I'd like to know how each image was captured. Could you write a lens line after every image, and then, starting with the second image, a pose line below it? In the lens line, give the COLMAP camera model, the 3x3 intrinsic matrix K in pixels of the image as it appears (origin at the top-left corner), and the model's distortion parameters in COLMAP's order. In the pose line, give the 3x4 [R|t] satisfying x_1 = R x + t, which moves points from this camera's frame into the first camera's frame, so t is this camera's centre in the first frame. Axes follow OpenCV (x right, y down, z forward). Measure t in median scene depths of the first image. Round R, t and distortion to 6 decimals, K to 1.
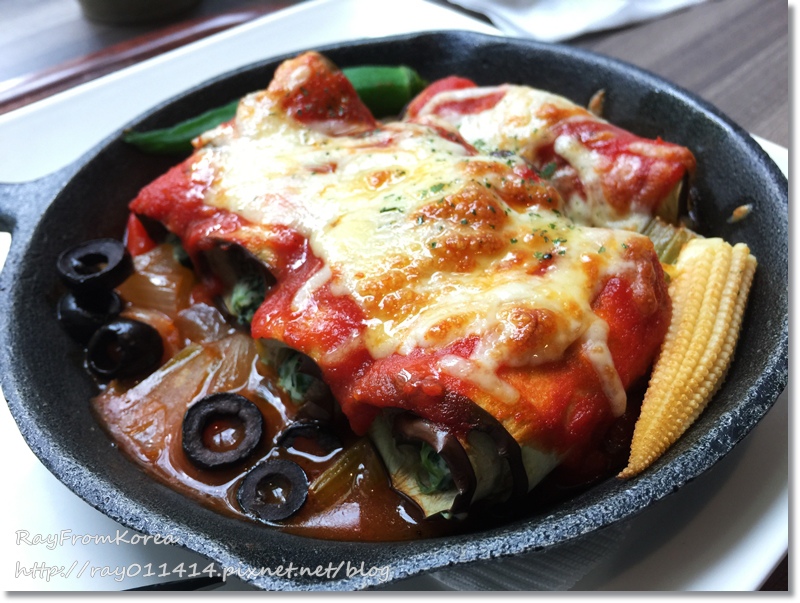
lens RADIAL K [[682.0, 0, 395.3], [0, 682.0, 302.1], [0, 0, 1]] dist [0.075066, -0.146489]
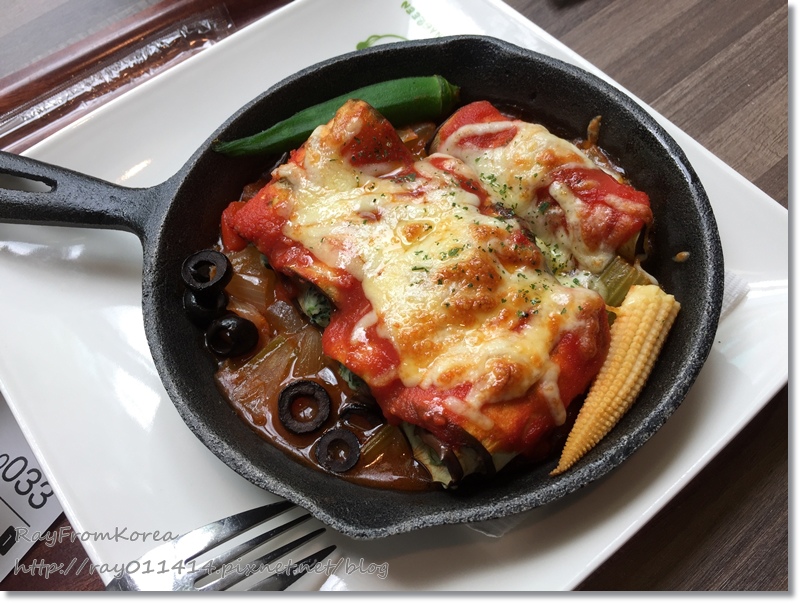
lens RADIAL K [[655.5, 0, 400.0], [0, 655.5, 301.5], [0, 0, 1]] dist [0.075668, -0.113580]
pose [[0.998654, 0.040380, -0.032546, -0.000306], [-0.029538, 0.958650, 0.283050, -0.472473], [0.042630, -0.281708, 0.958553, -0.339177]]
